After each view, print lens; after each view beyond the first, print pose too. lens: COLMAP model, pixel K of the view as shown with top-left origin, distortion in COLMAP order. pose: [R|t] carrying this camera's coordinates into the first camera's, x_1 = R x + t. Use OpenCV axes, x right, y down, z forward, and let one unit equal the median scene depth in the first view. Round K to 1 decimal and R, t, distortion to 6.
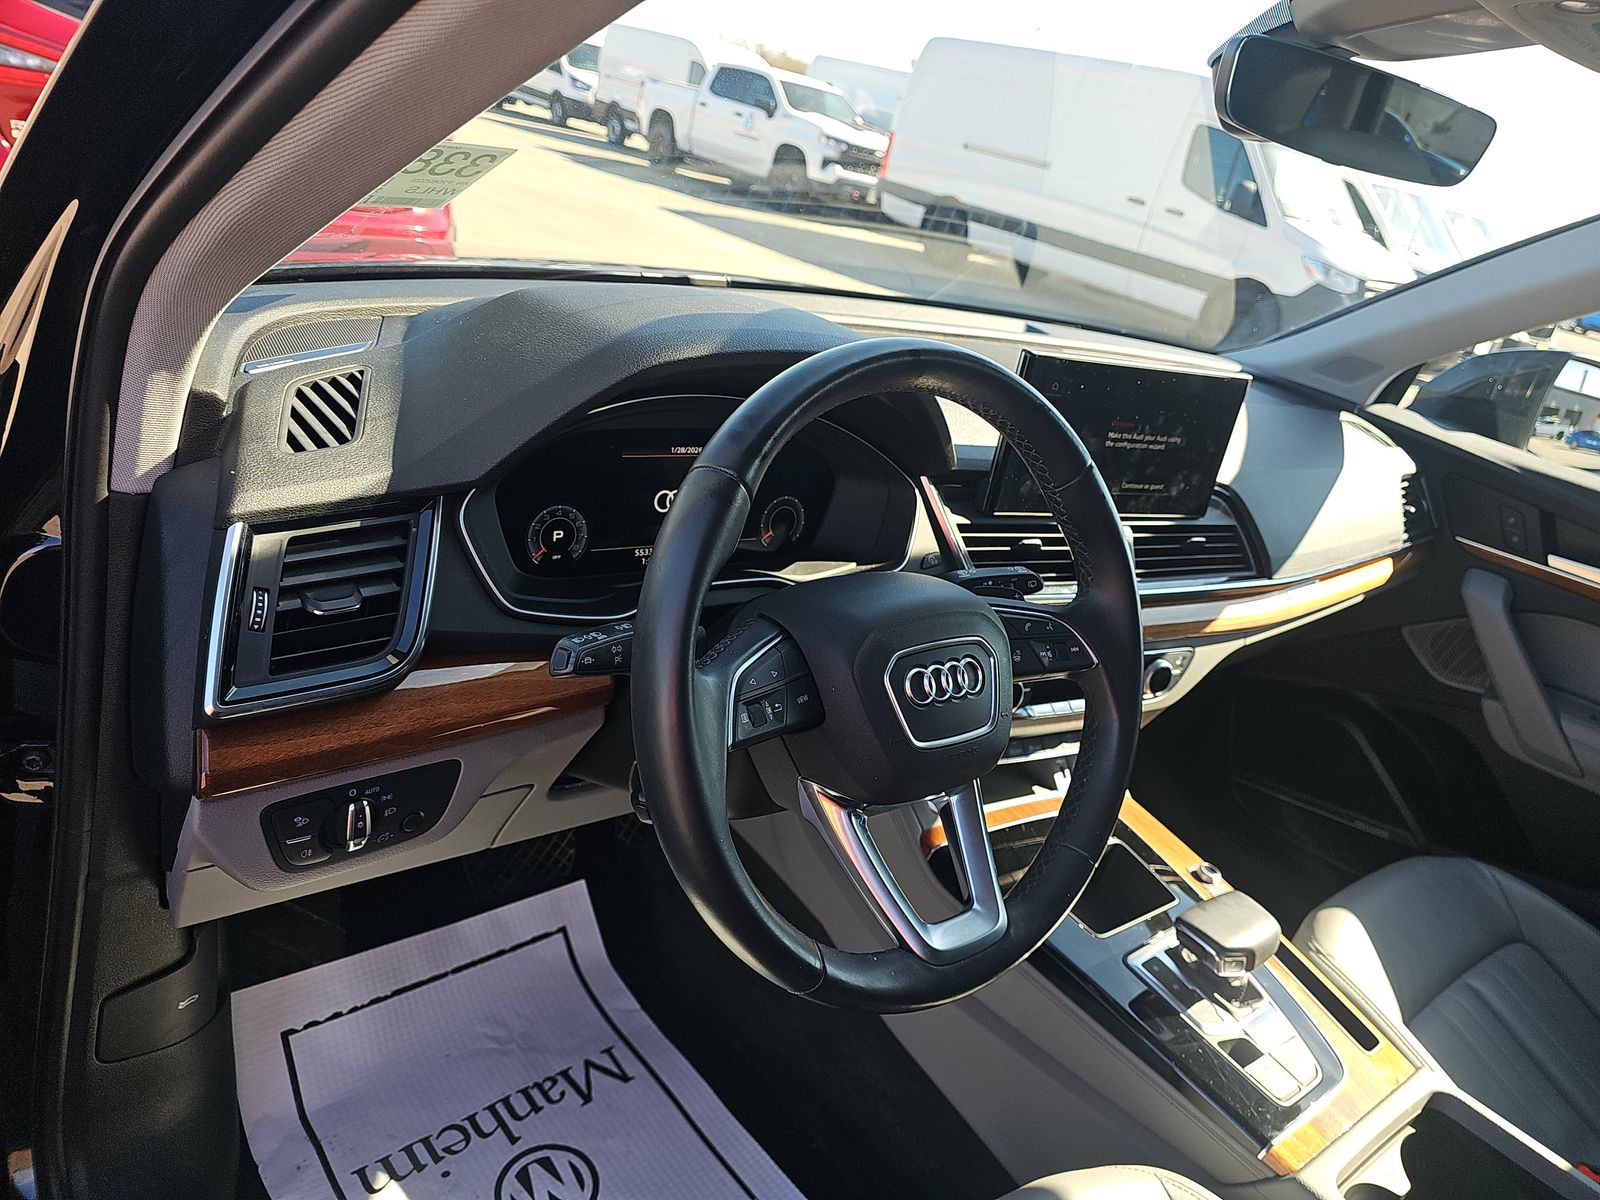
lens RADIAL K [[1068.1, 0, 798.4], [0, 1068.1, 595.6], [0, 0, 1]] dist [0.008705, -0.001601]
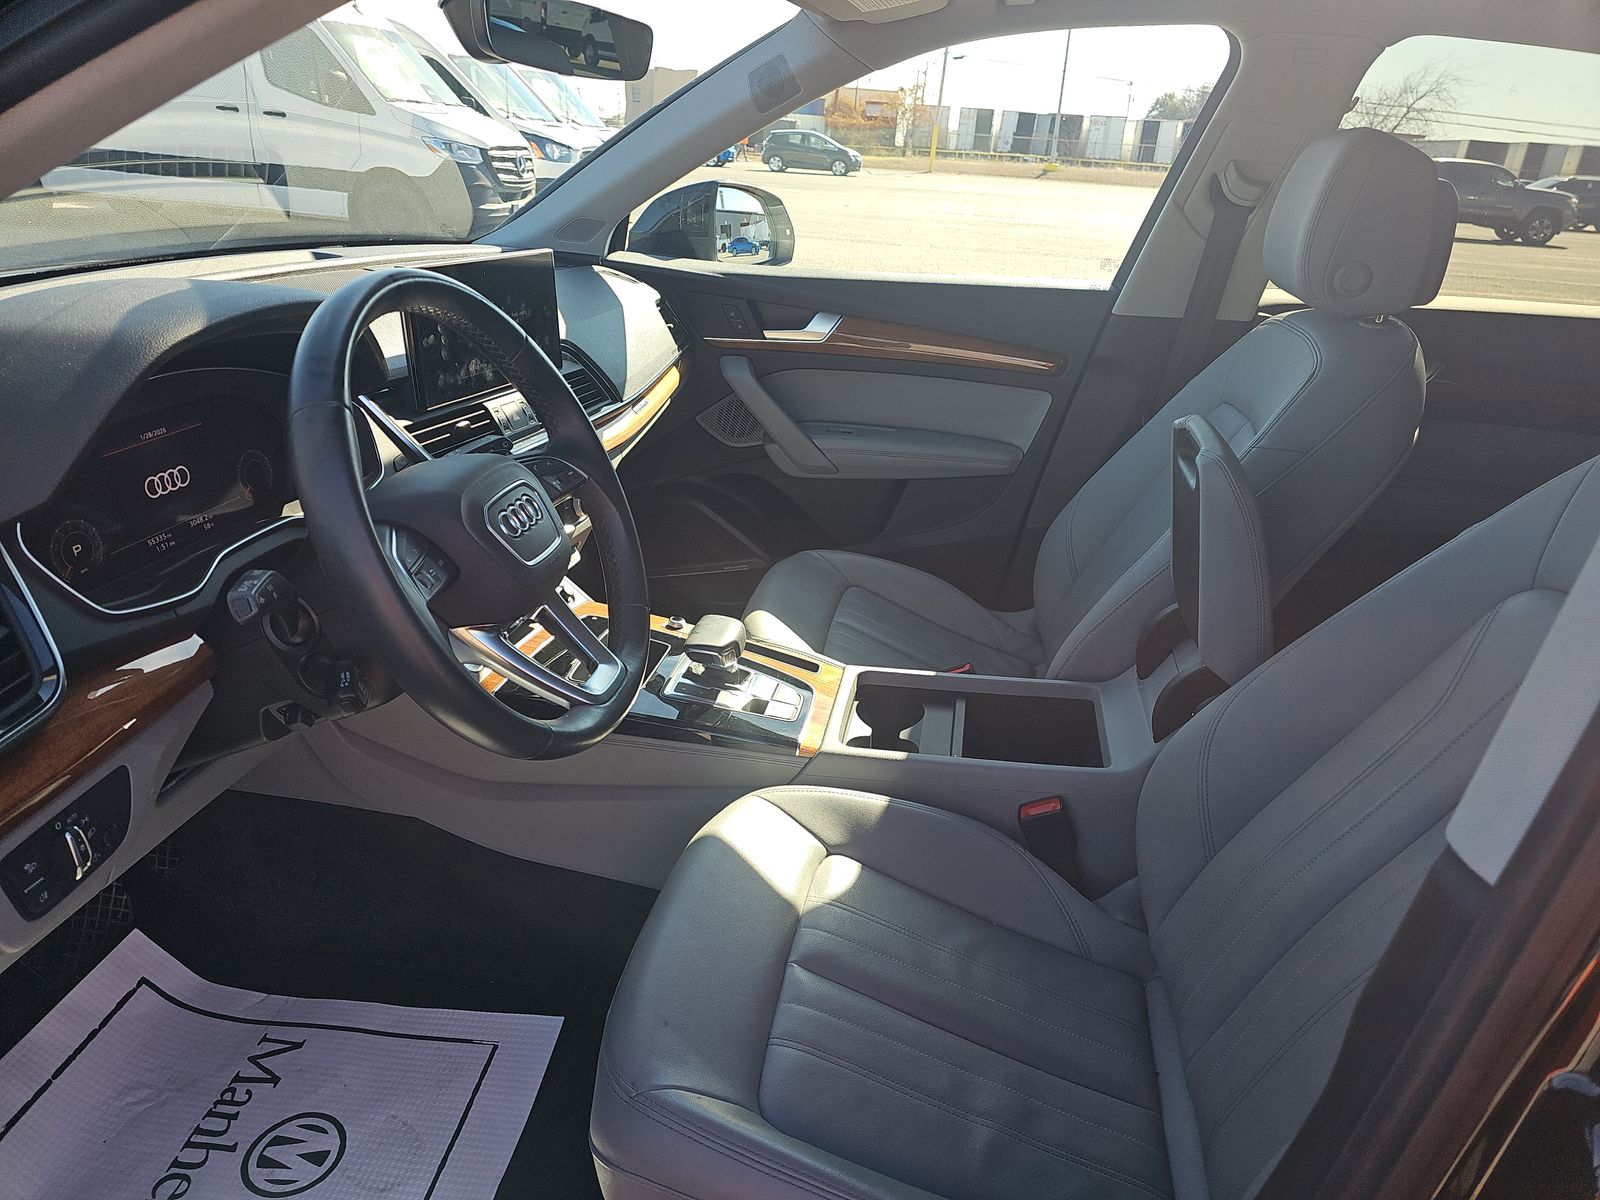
lens RADIAL K [[1068.1, 0, 798.4], [0, 1068.1, 595.6], [0, 0, 1]] dist [0.008705, -0.001601]
pose [[0.725954, -0.404009, 0.556569, -0.218846], [0.352996, 0.913422, 0.202620, 0.013239], [-0.590242, 0.049374, 0.805715, -0.152339]]
